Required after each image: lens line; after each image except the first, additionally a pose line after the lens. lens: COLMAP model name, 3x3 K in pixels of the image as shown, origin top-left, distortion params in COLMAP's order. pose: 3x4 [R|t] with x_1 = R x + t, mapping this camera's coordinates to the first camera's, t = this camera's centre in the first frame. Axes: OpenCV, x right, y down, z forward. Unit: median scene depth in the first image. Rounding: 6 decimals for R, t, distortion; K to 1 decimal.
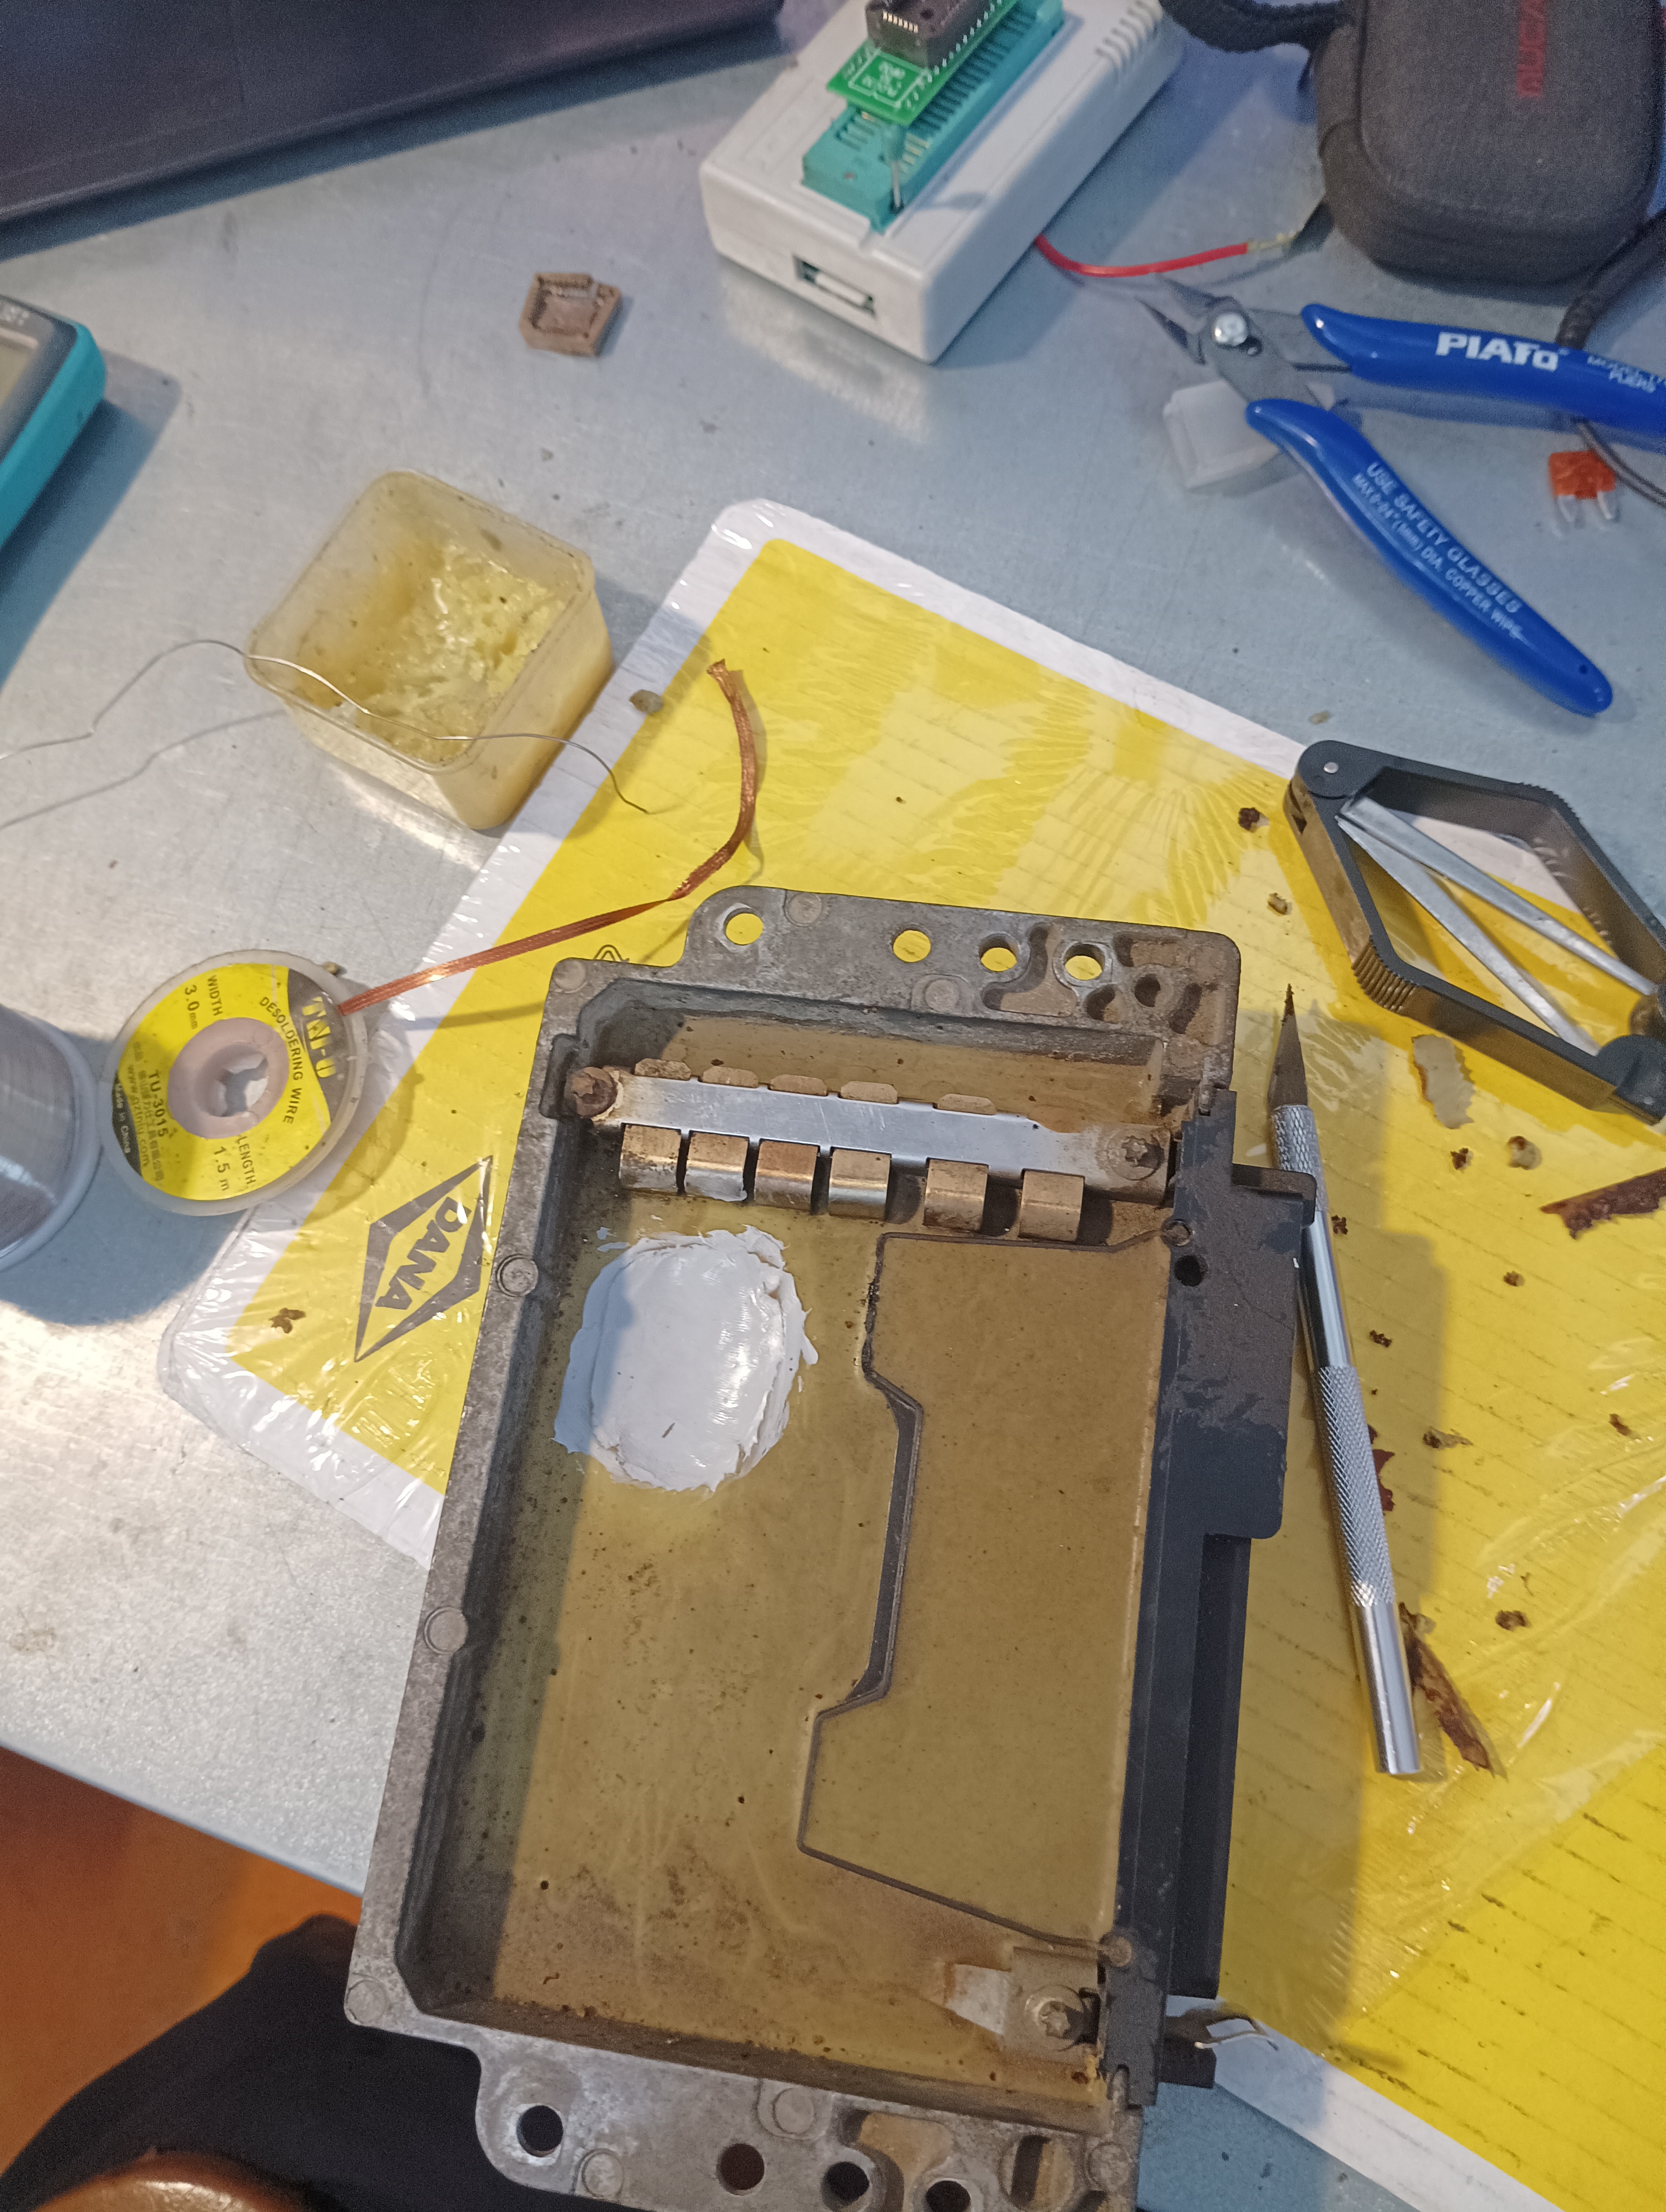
lens RADIAL K [[1662.0, 0, 825.7], [0, 1662.0, 1103.0], [0, 0, 1]] dist [-0.007123, -0.007314]
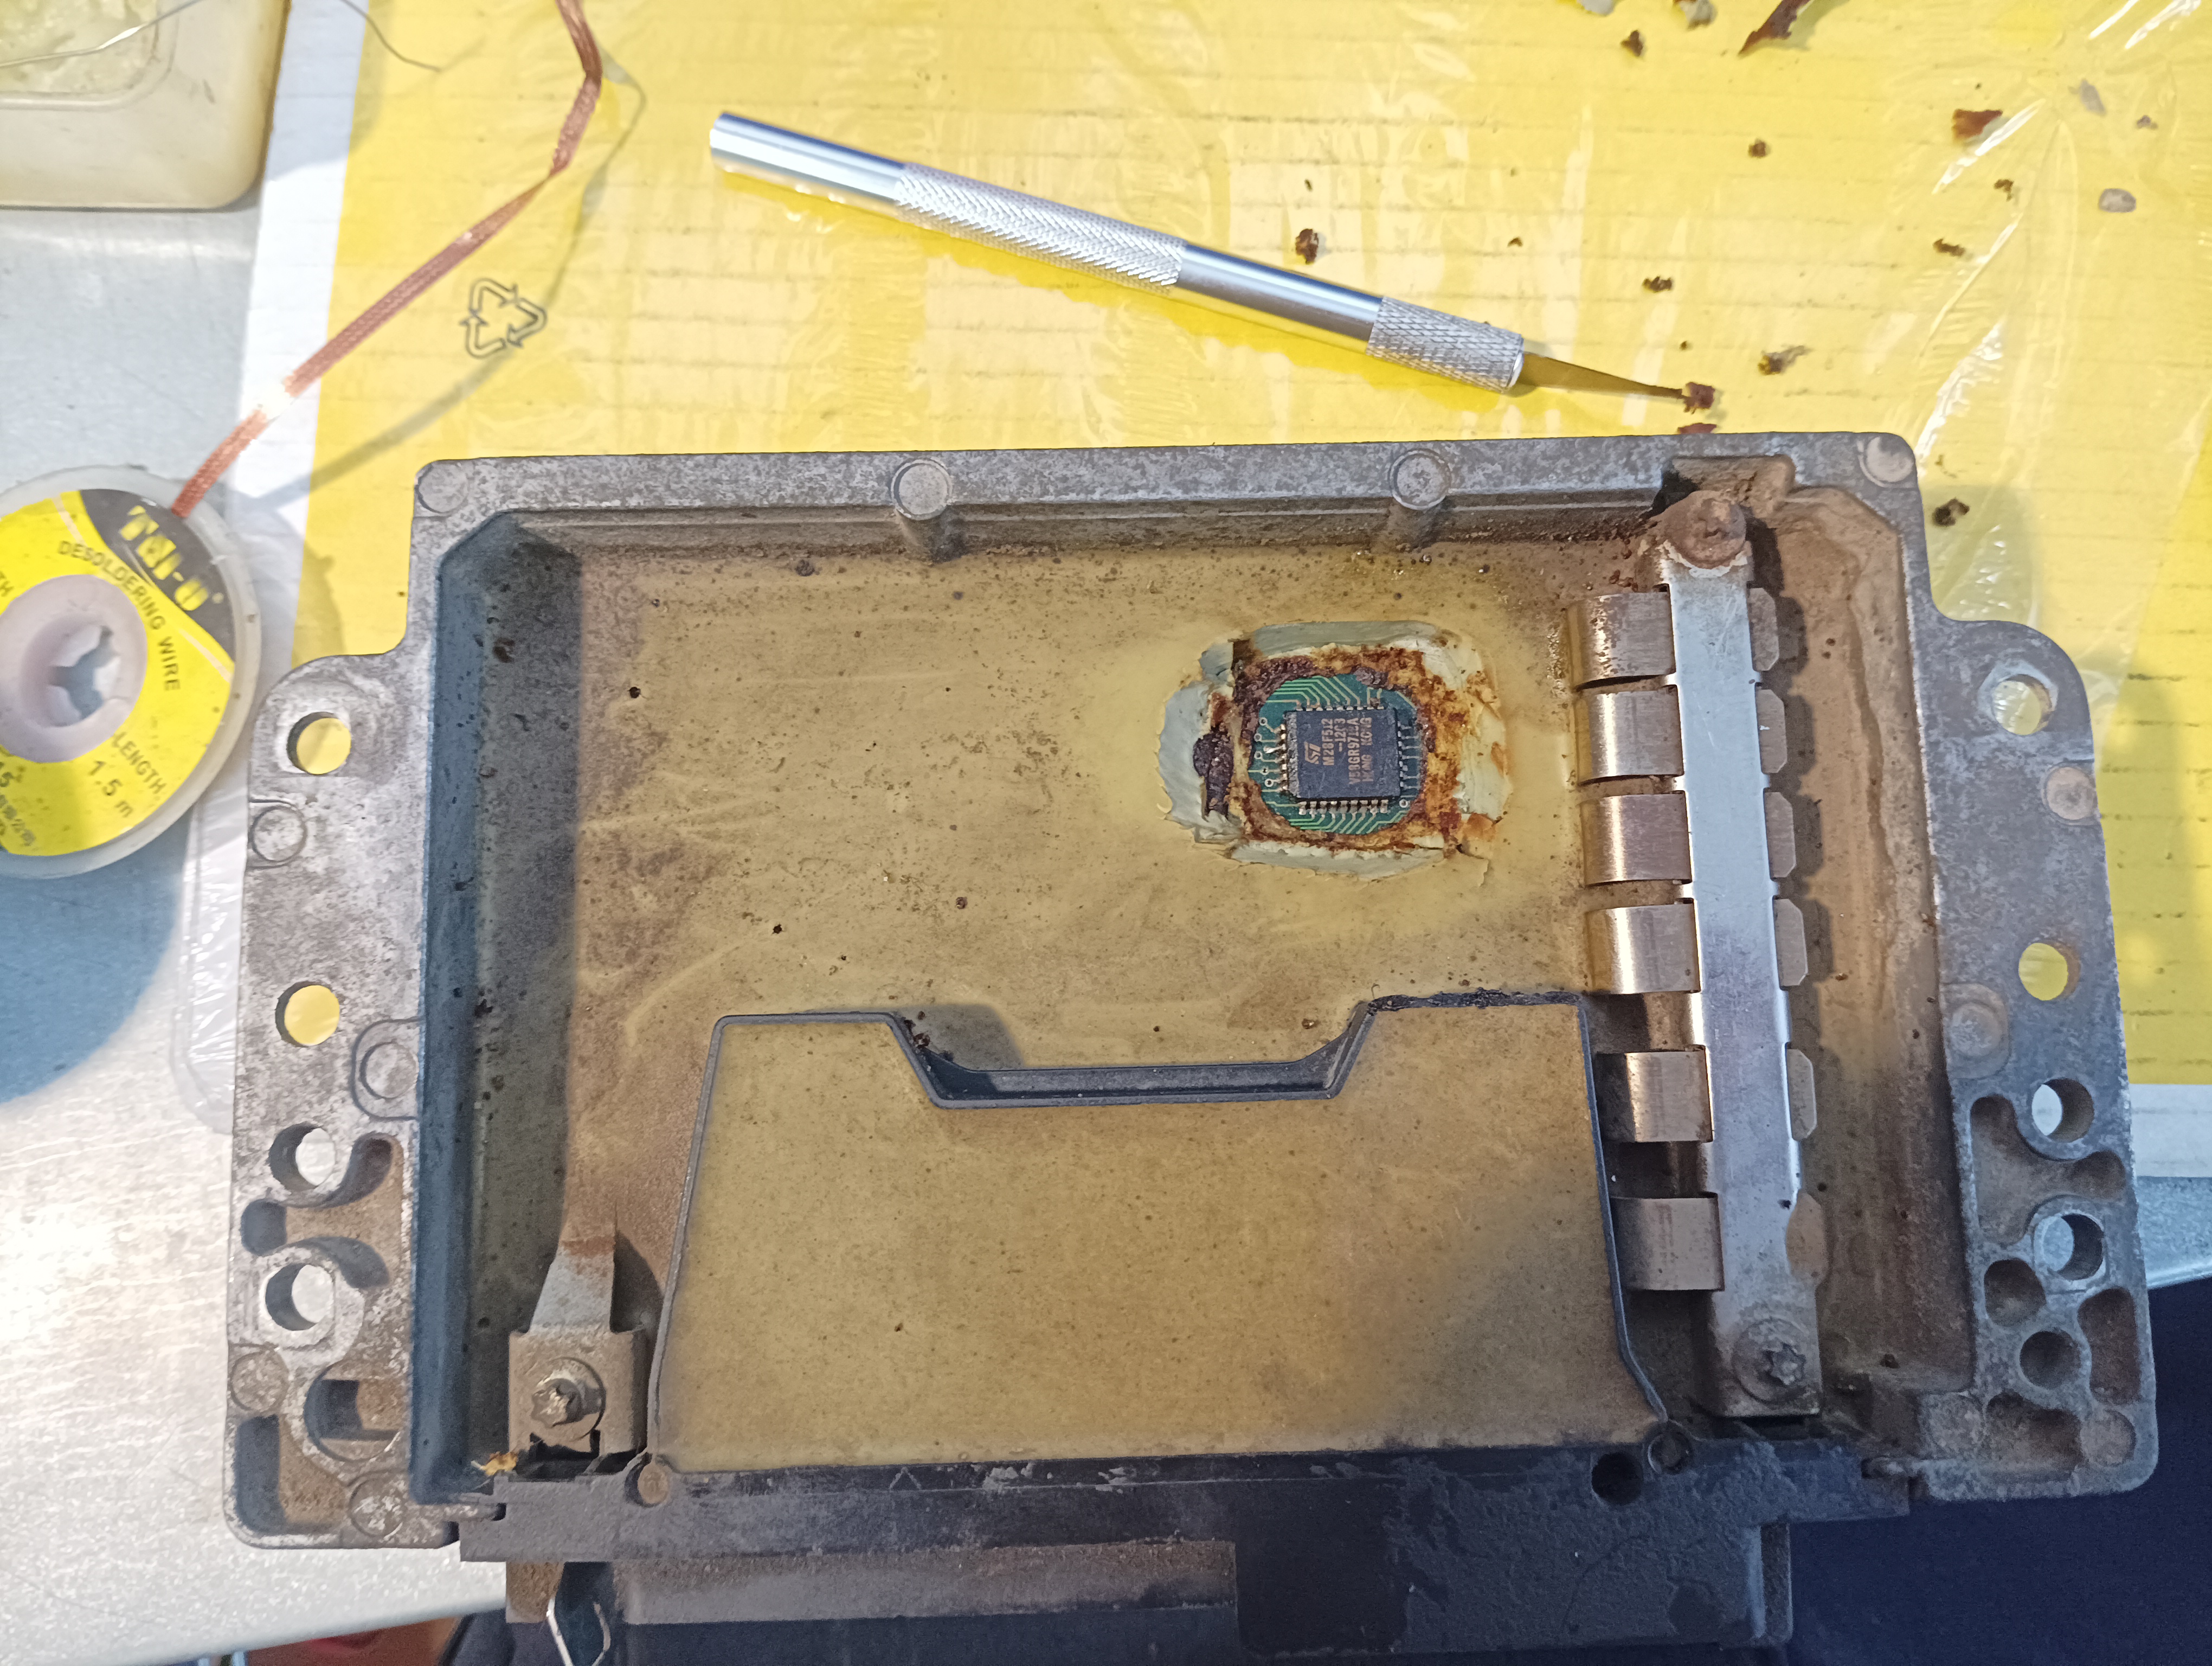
lens RADIAL K [[1662.0, 0, 1106.2], [0, 1662.0, 832.6], [0, 0, 1]] dist [-0.007123, -0.007314]
pose [[0.166347, 0.984007, -0.063710, -0.019927], [-0.948630, 0.177331, 0.262019, 0.072755], [0.269126, 0.016851, 0.962957, 0.306397]]
